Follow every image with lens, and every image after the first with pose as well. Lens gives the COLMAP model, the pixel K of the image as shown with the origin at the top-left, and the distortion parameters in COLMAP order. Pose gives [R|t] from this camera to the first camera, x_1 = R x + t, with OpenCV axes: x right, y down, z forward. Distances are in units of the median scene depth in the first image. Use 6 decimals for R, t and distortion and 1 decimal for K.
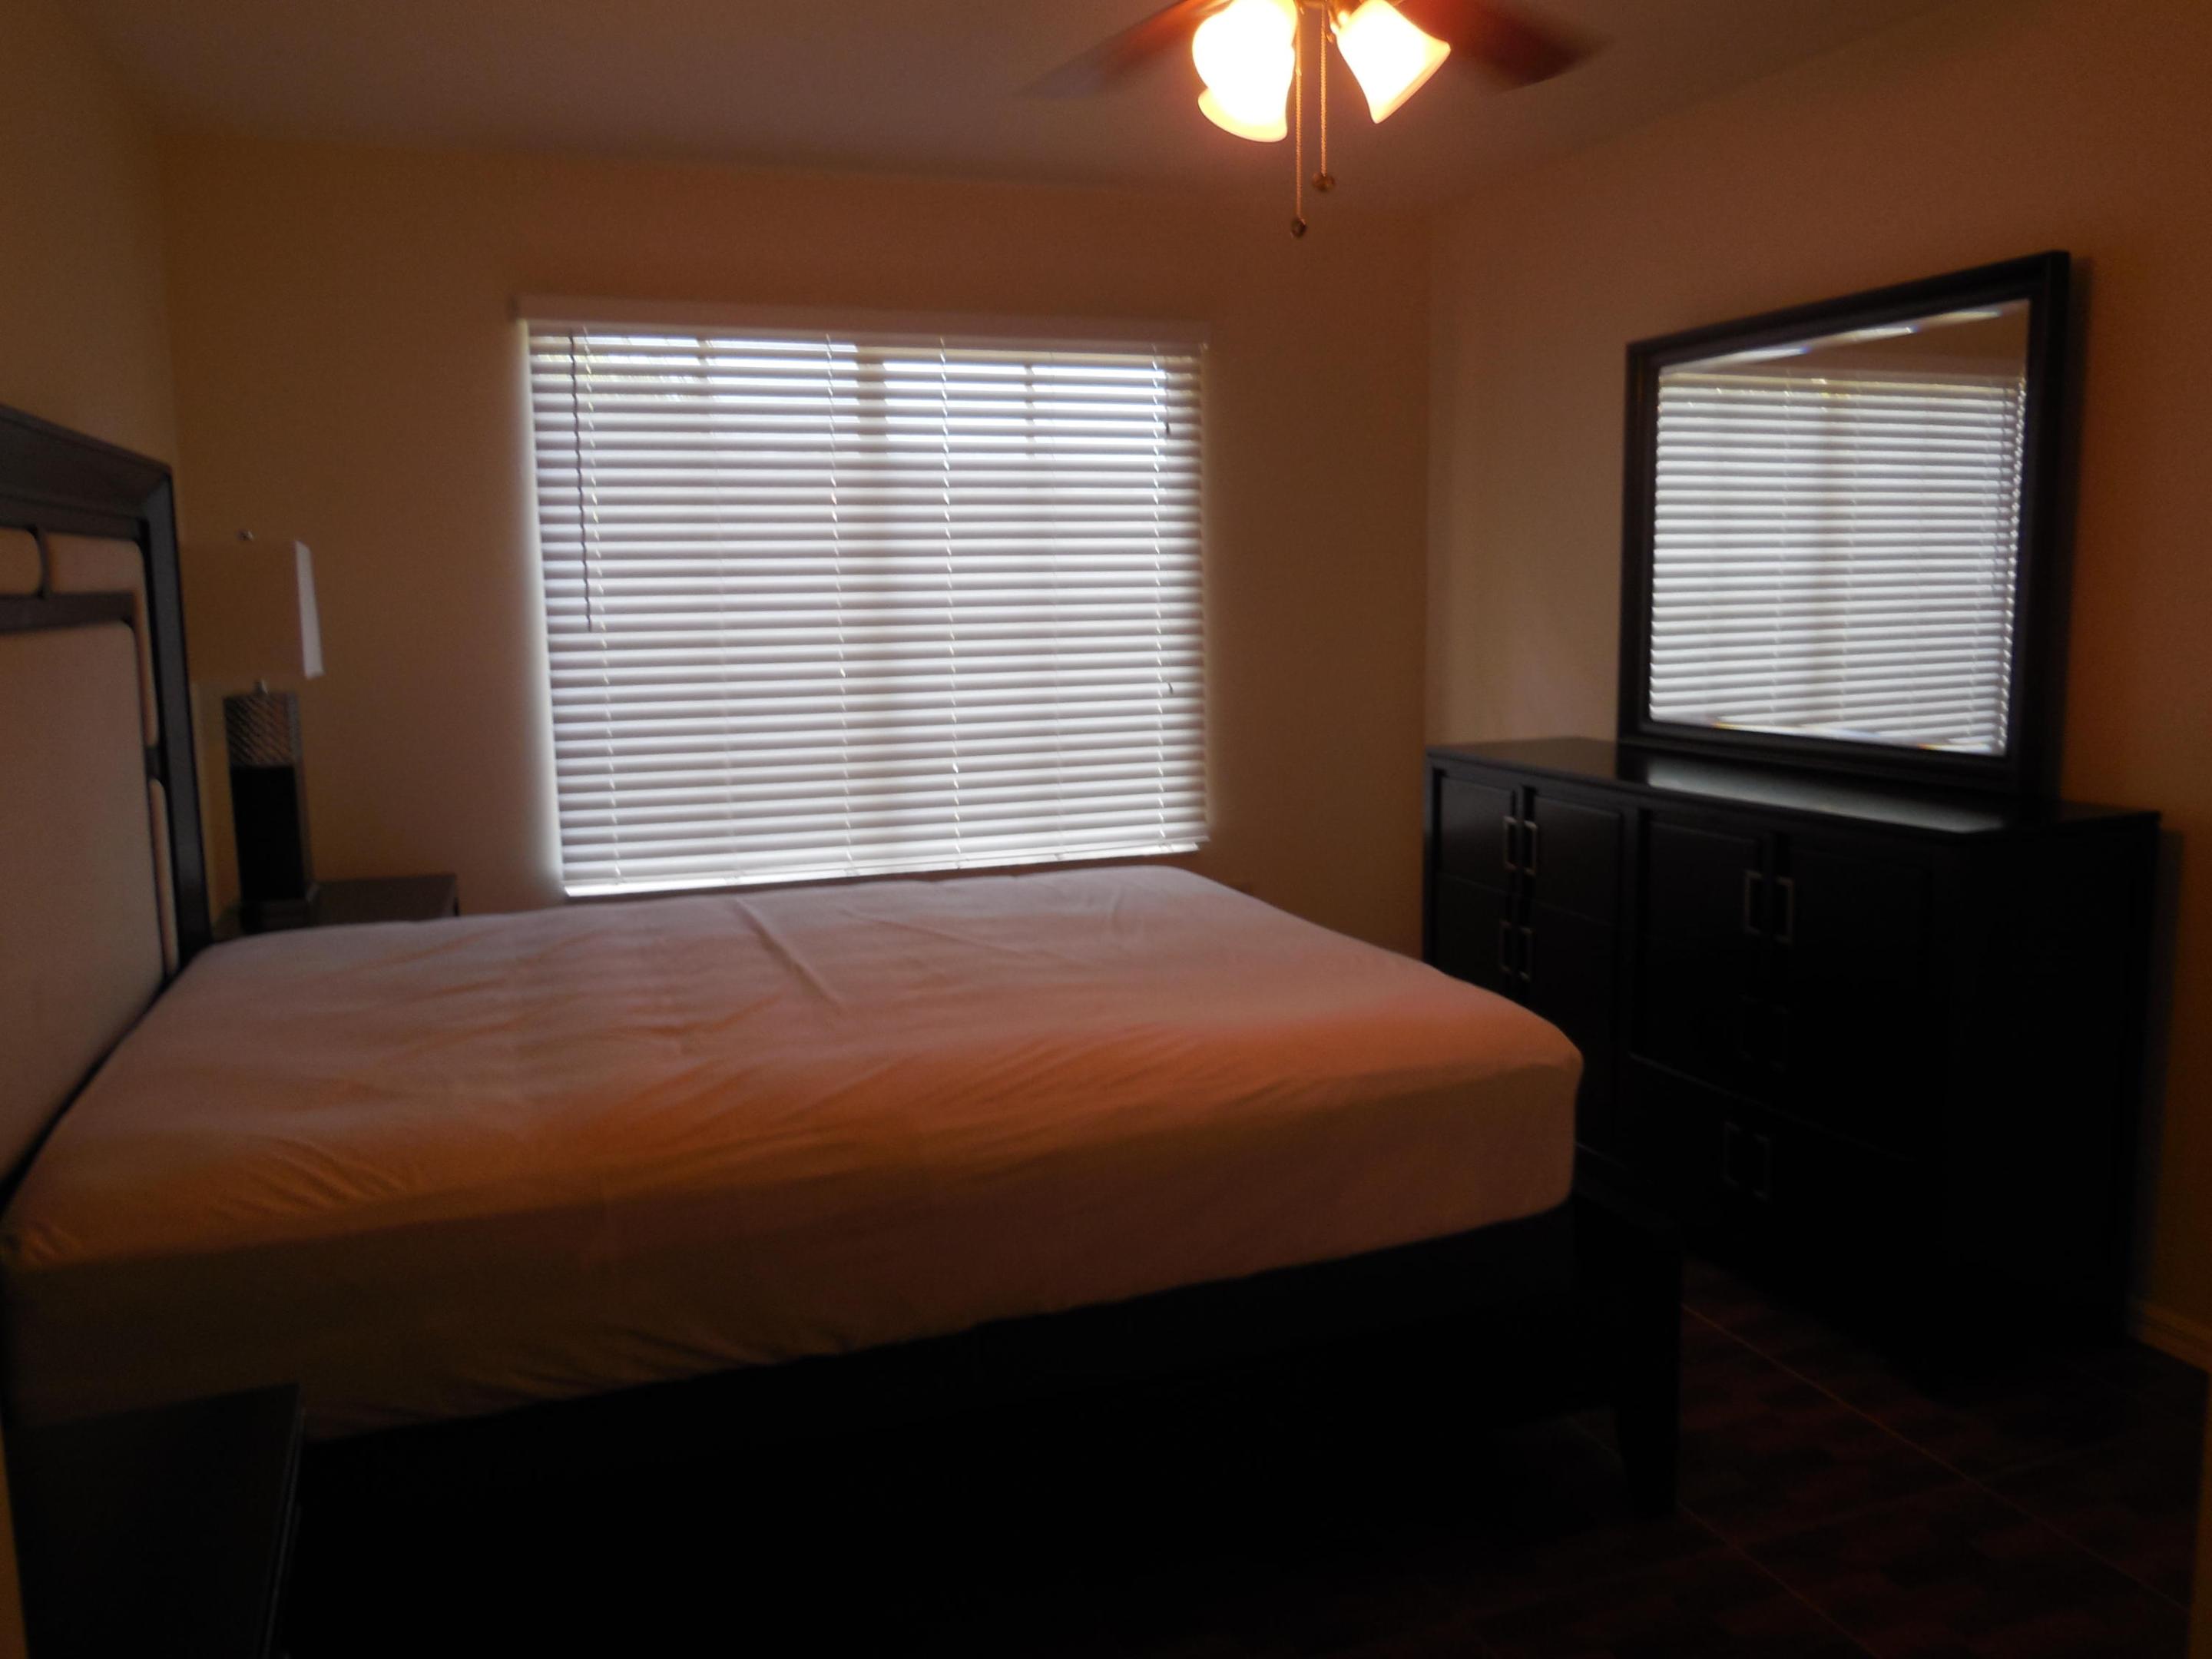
lens RADIAL K [[1648.9, 0, 1143.1], [0, 1648.9, 825.4], [0, 0, 1]] dist [-0.043105, 0.068298]
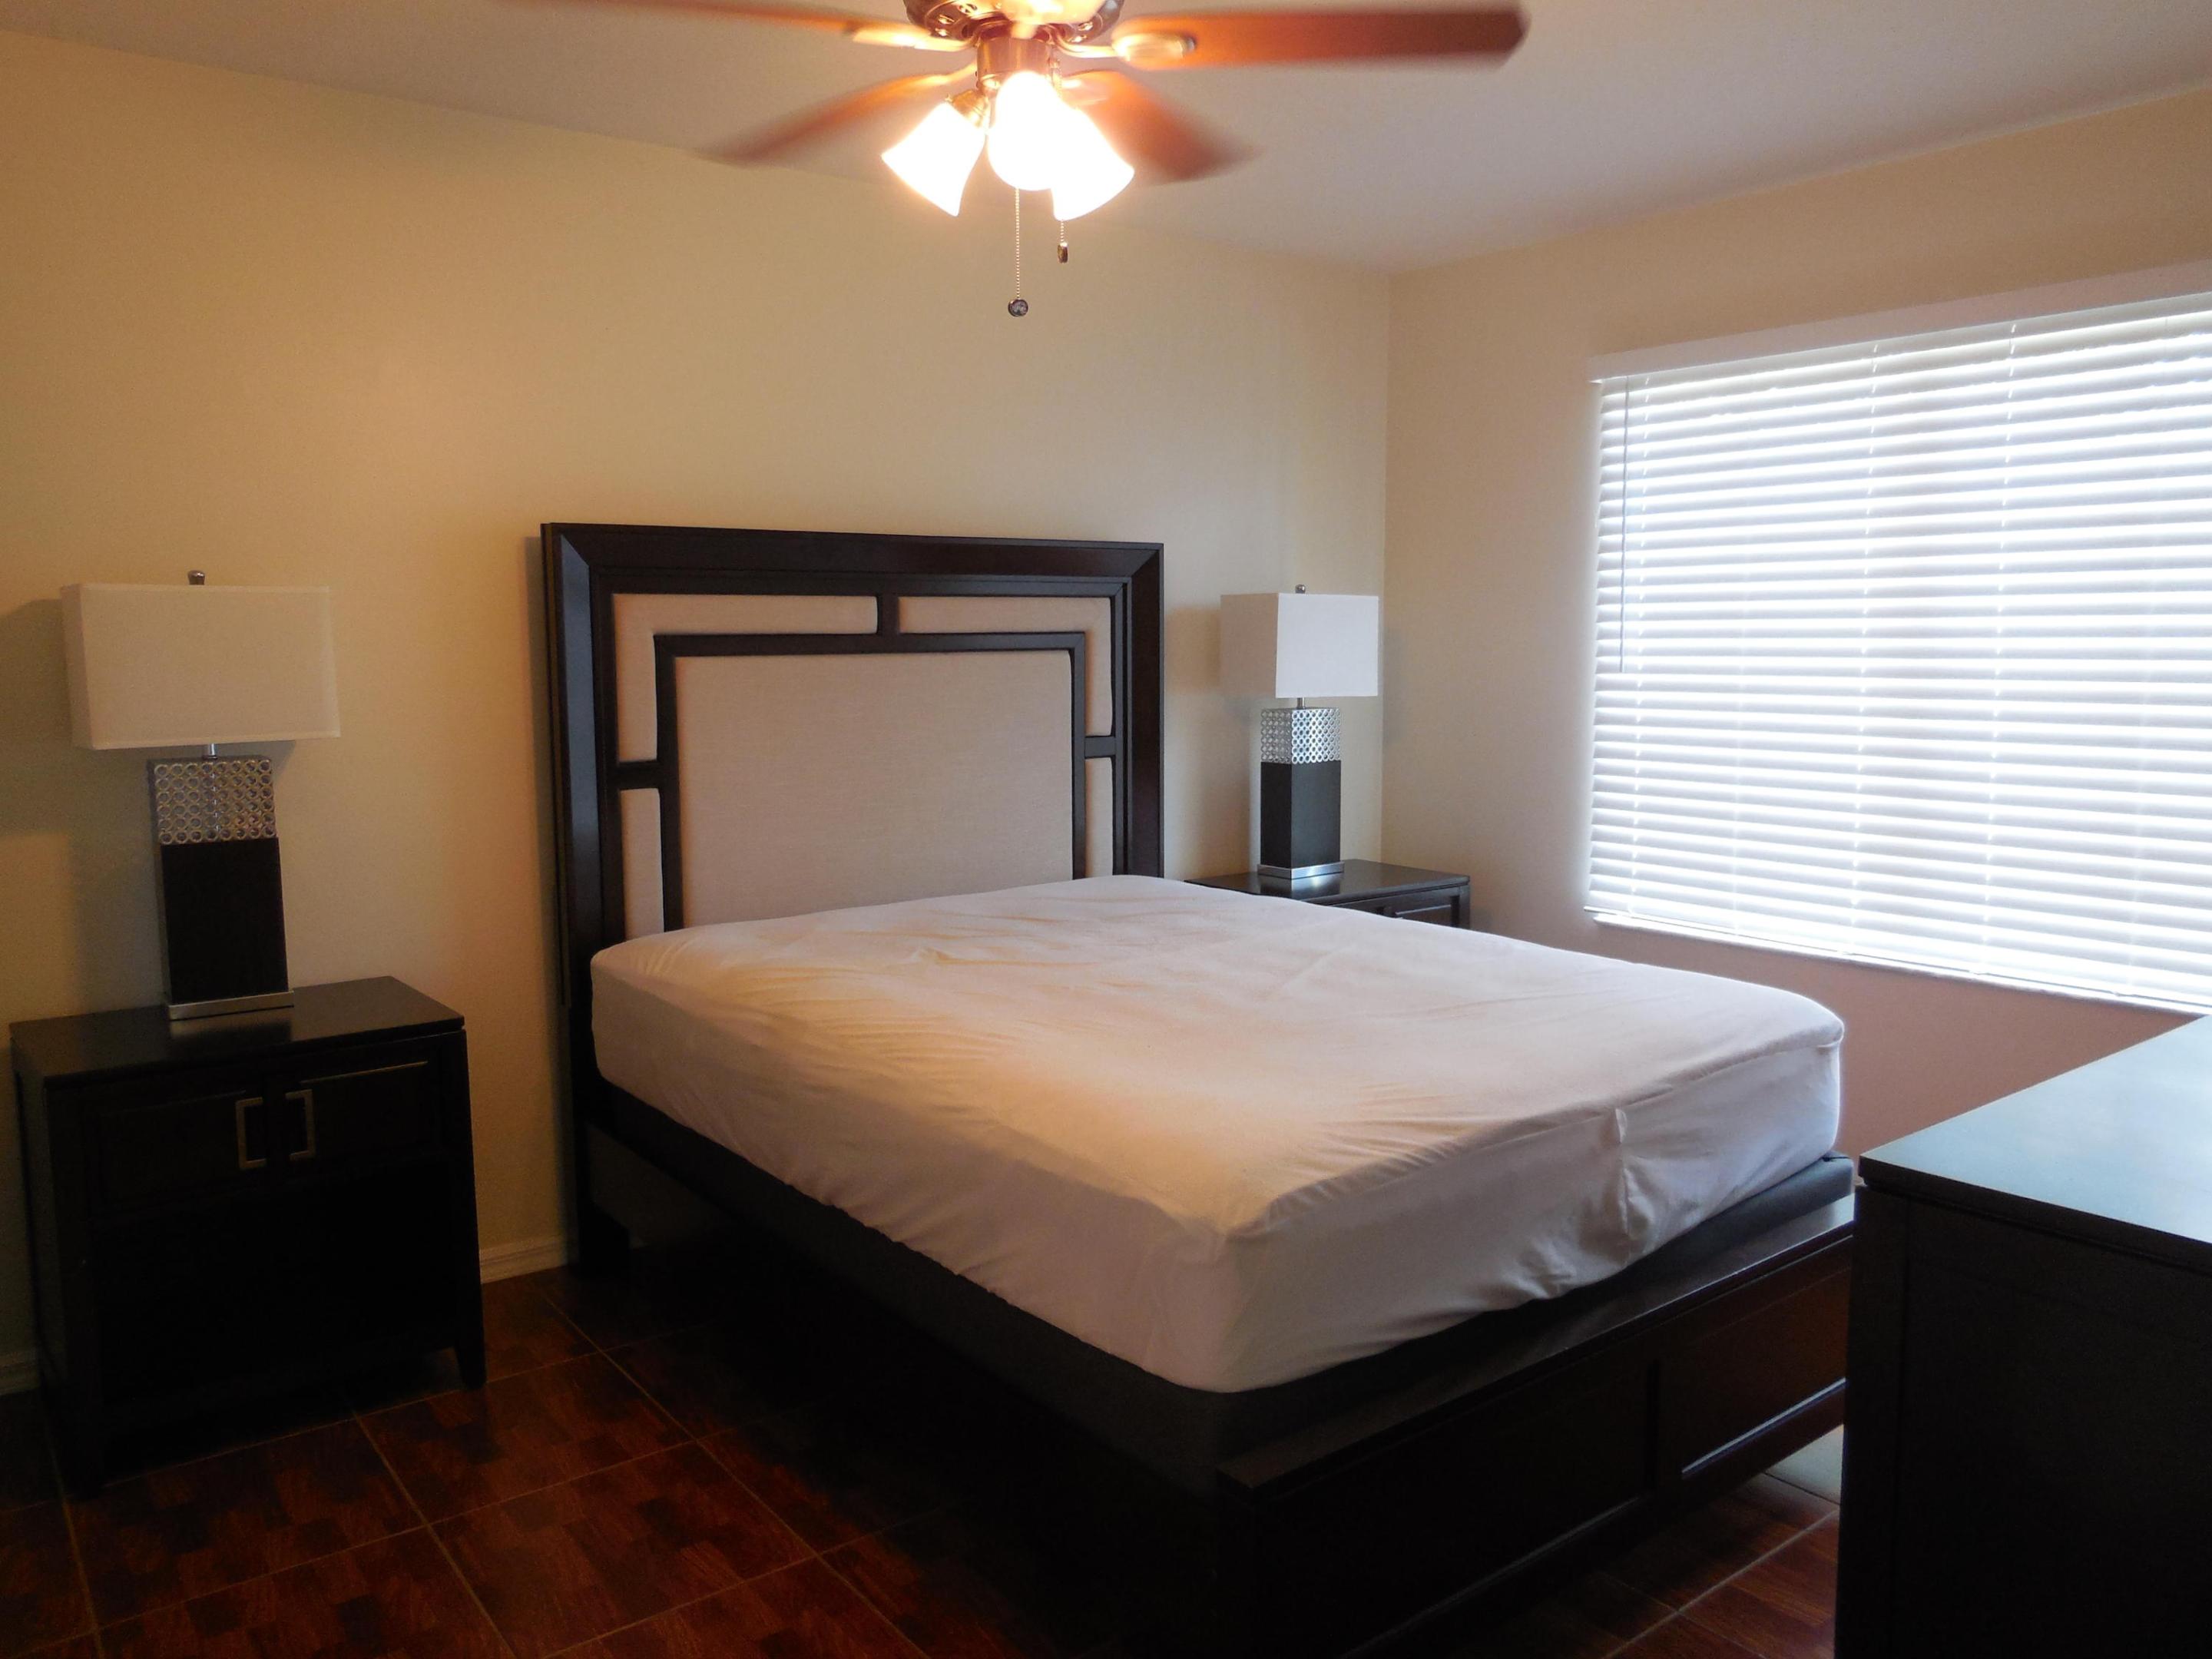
lens RADIAL K [[1648.9, 0, 1143.1], [0, 1648.9, 825.4], [0, 0, 1]] dist [-0.043105, 0.068298]
pose [[0.282383, 0.119366, -0.951846, 0.581510], [-0.140257, 0.986703, 0.082128, -0.065139], [0.948993, 0.110311, 0.295371, 0.416335]]
